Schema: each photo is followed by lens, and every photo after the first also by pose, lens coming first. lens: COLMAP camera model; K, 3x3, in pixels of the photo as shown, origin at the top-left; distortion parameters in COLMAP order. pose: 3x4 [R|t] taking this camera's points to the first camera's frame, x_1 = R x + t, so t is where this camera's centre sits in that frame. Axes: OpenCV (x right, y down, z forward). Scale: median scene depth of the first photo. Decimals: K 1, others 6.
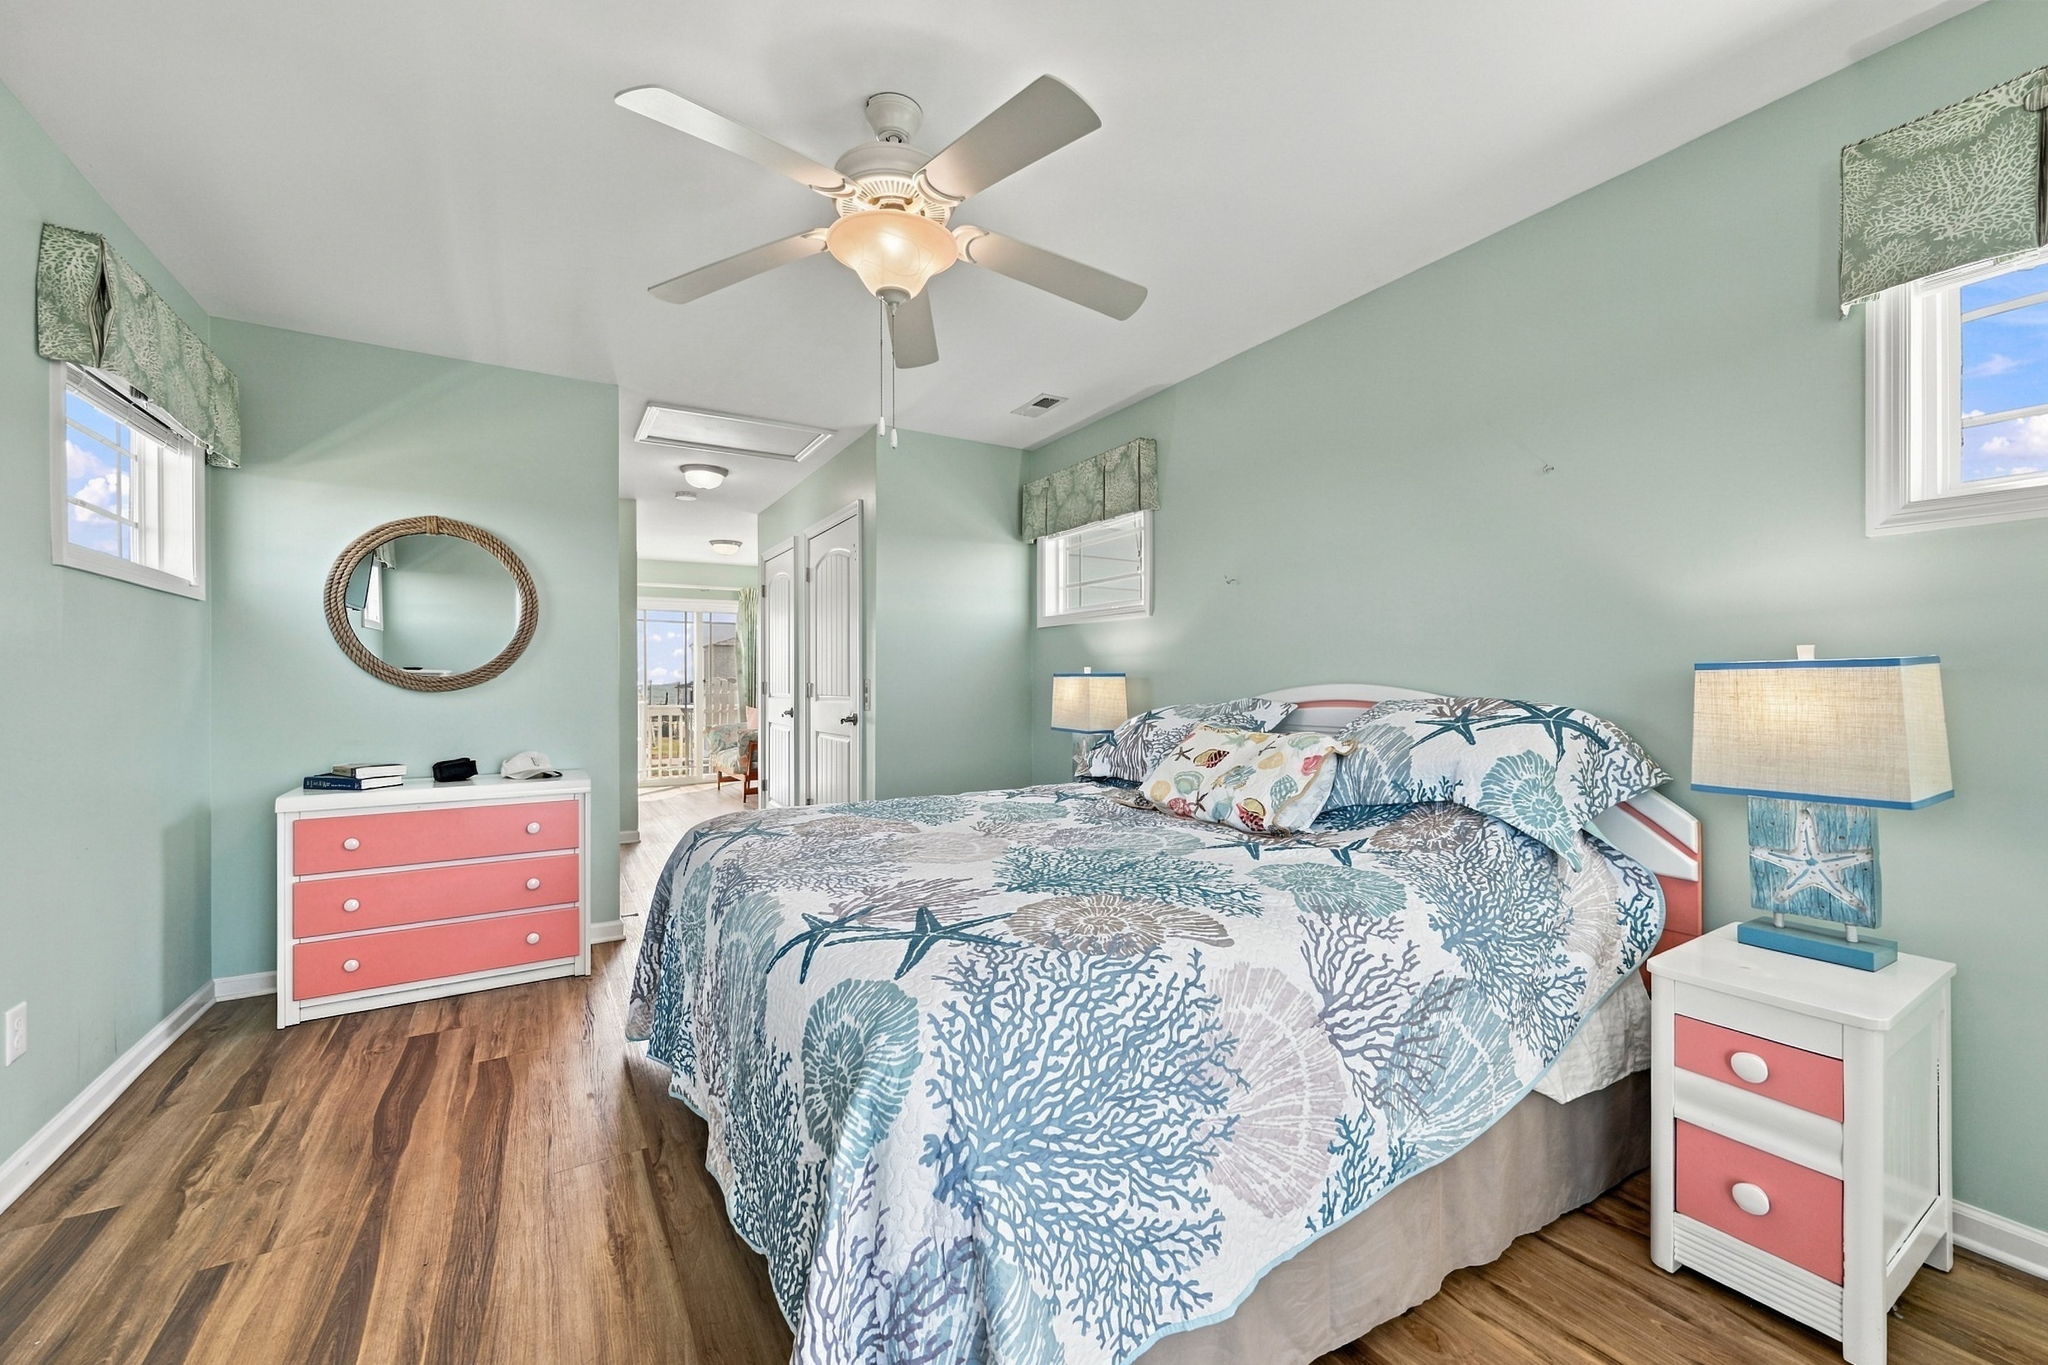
lens RADIAL K [[810.0, 0, 1028.4], [0, 810.0, 684.2], [0, 0, 1]] dist [0.000232, 0.000138]
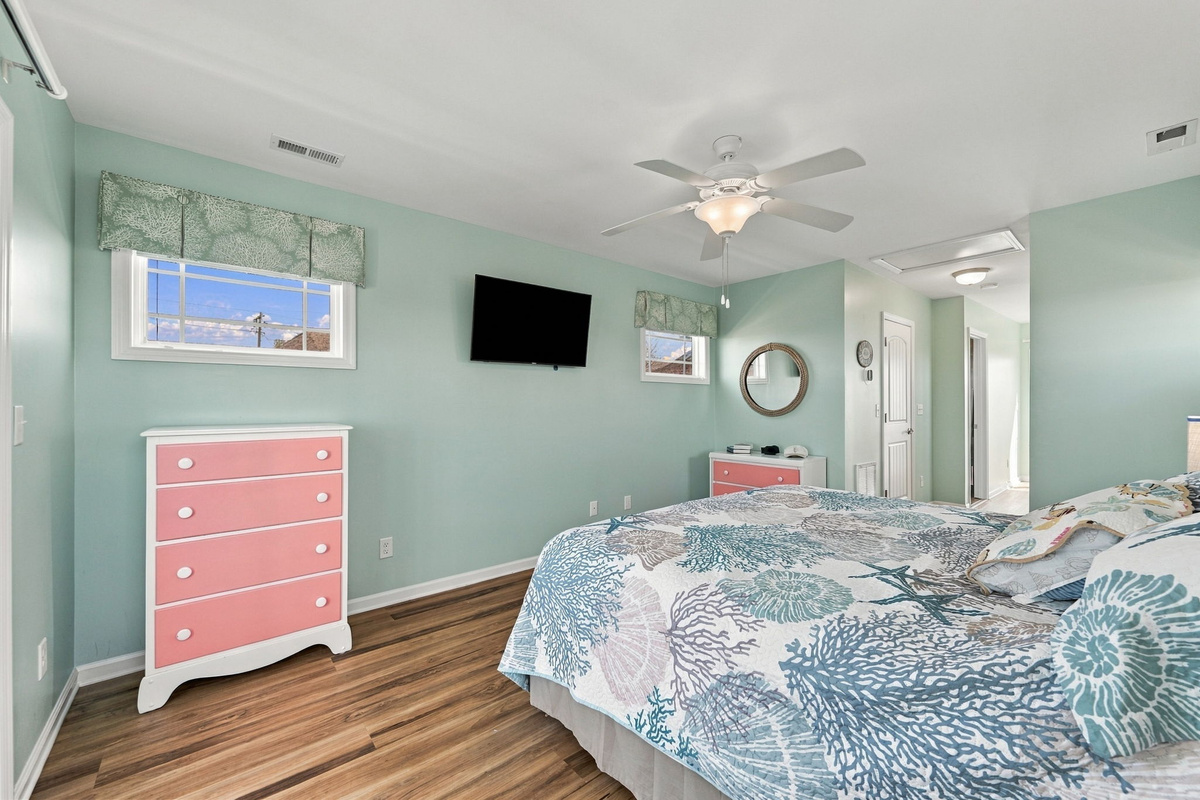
lens RADIAL K [[474.6, 0, 602.6], [0, 474.6, 401.0], [0, 0, 1]] dist [0.000232, 0.000138]
pose [[0.154247, -0.000041, -0.988032, 1.284219], [-0.002387, 0.999997, -0.000414, -0.079266], [0.988029, 0.002422, 0.154246, 0.673748]]
